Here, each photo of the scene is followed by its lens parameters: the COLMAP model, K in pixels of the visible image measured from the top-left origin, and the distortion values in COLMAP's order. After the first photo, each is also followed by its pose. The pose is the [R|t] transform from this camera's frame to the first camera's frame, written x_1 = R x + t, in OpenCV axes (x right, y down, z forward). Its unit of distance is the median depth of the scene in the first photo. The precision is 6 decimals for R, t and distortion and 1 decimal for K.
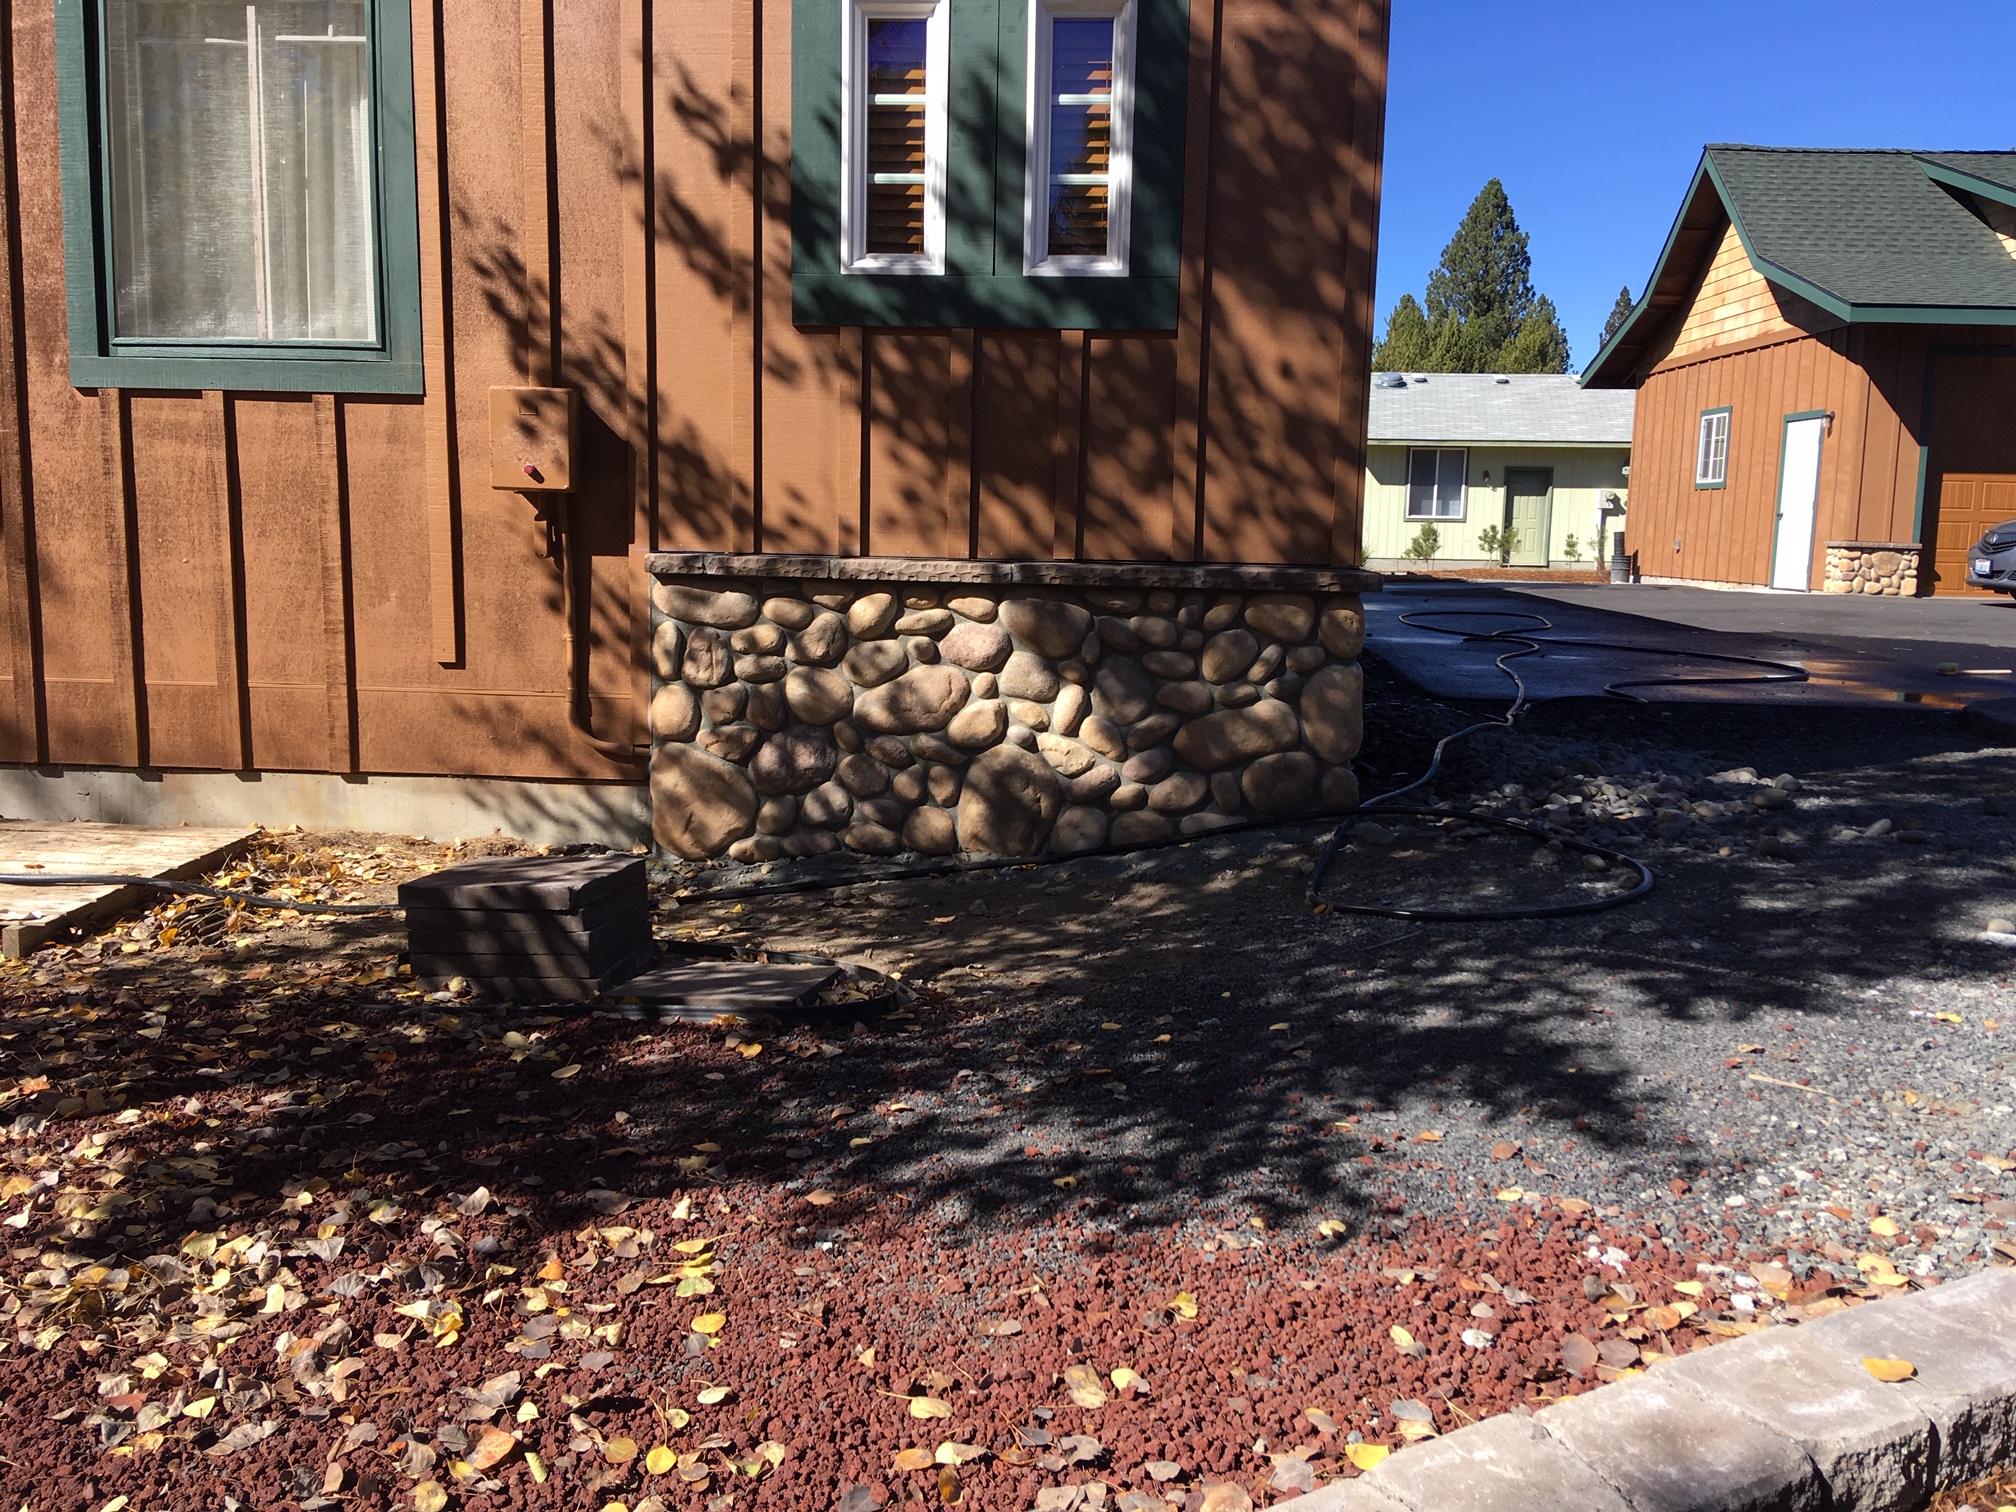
lens RADIAL K [[1695.0, 0, 995.0], [0, 1695.0, 746.2], [0, 0, 1]] dist [0.124585, -0.189127]
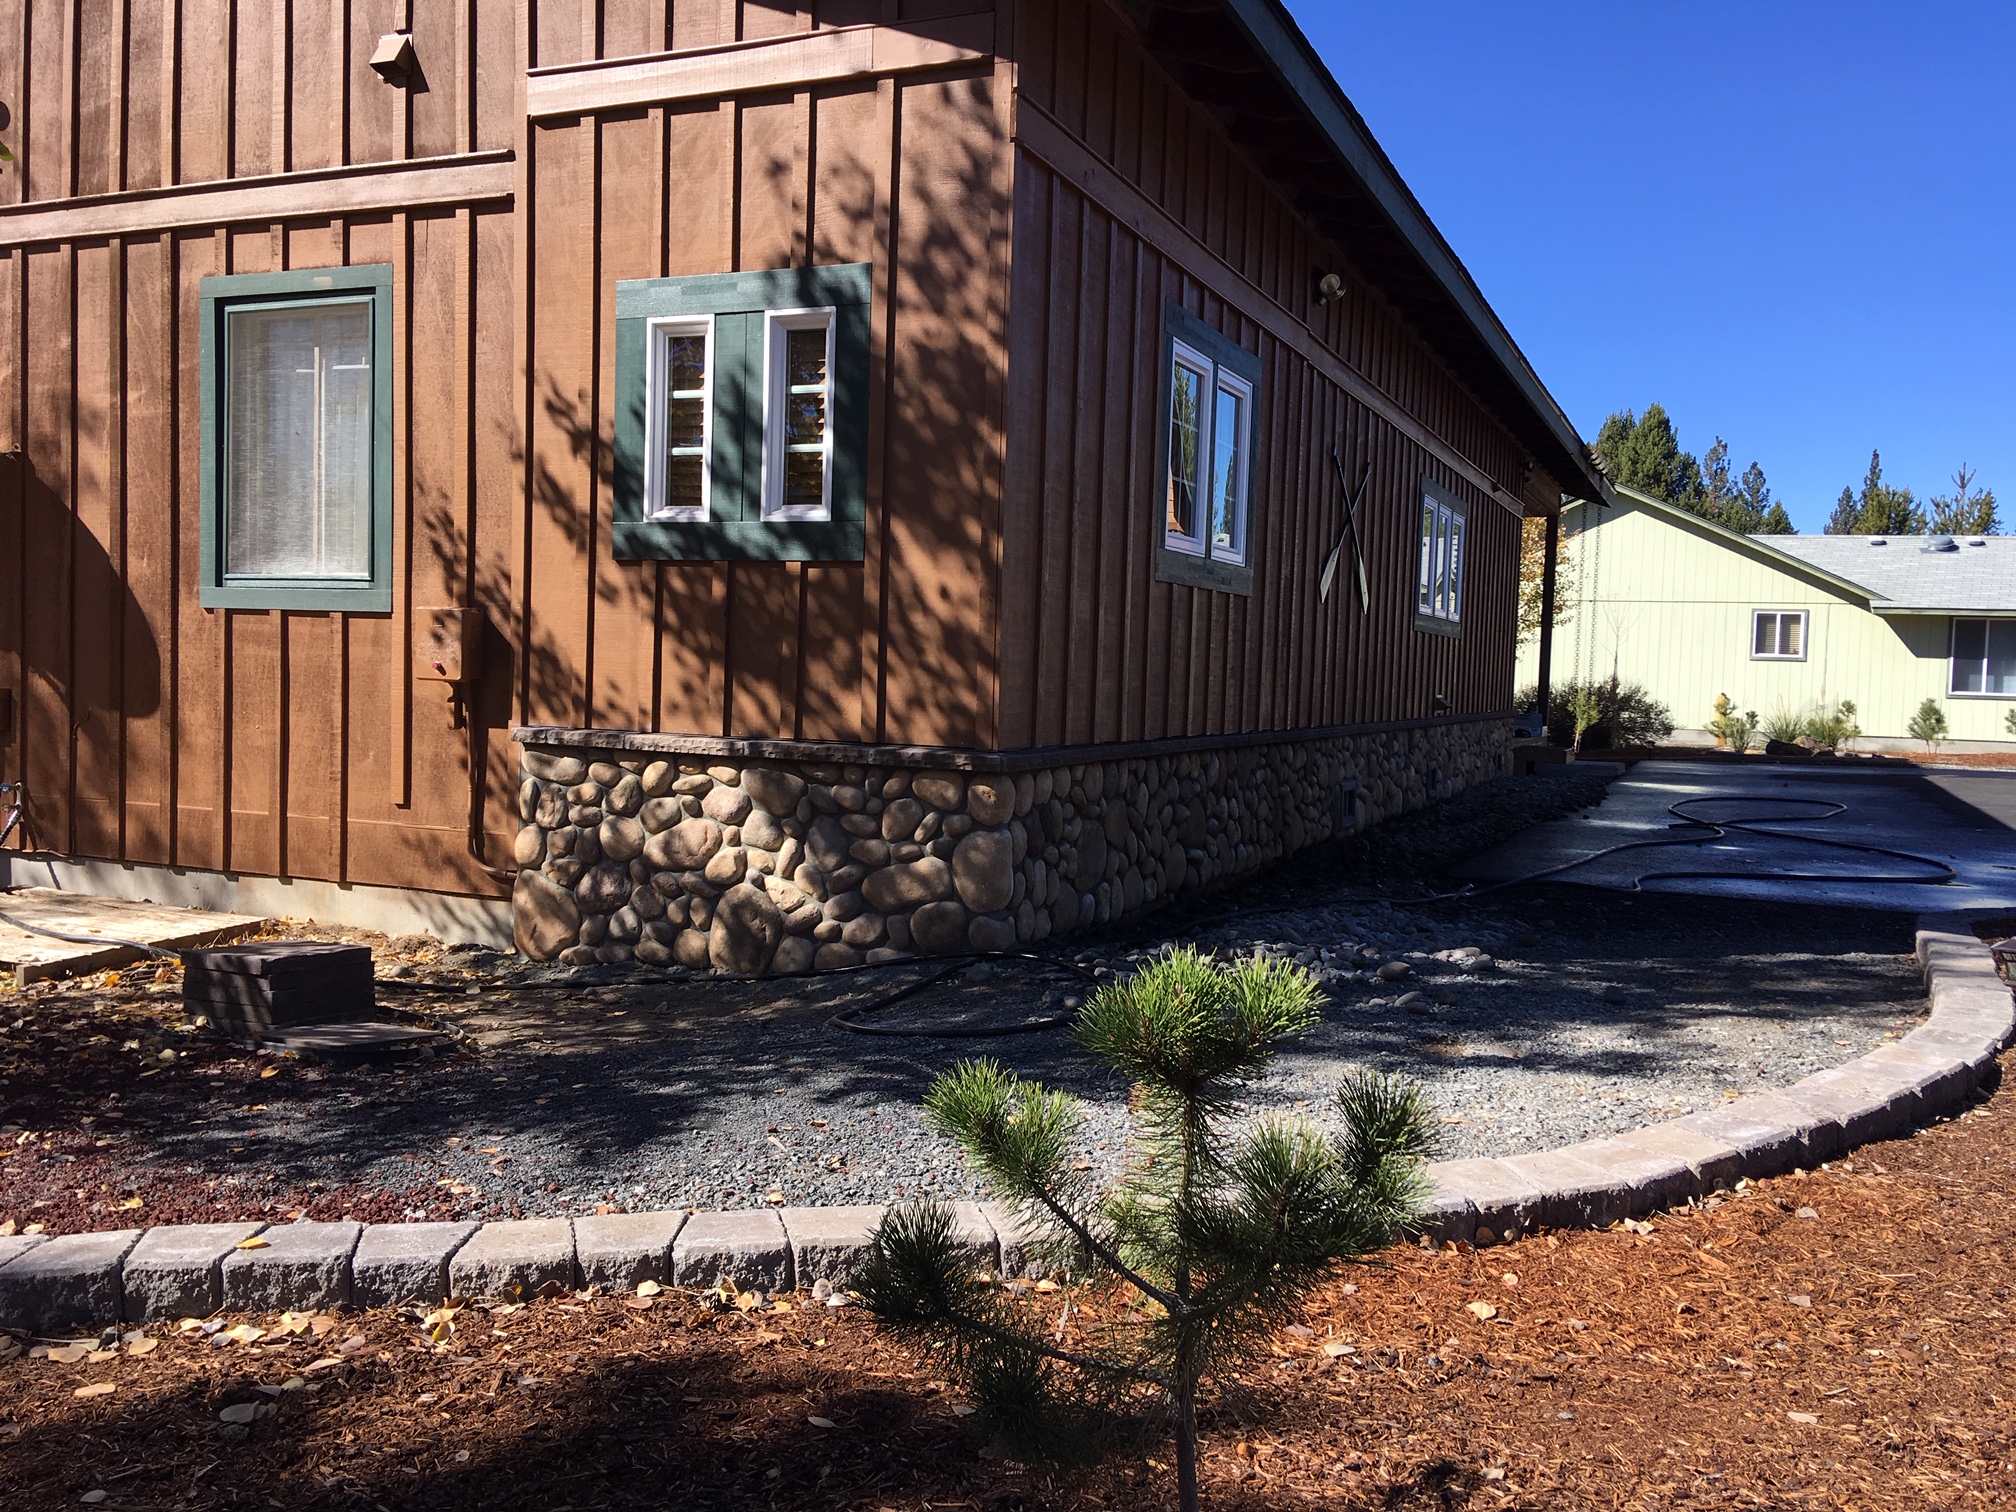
lens RADIAL K [[1695.0, 0, 995.0], [0, 1695.0, 746.2], [0, 0, 1]] dist [0.124585, -0.189127]
pose [[0.938386, 0.024548, -0.344716, 0.619295], [-0.057083, 0.994783, -0.084551, -0.006384], [0.340842, 0.099019, 0.934891, -0.128069]]
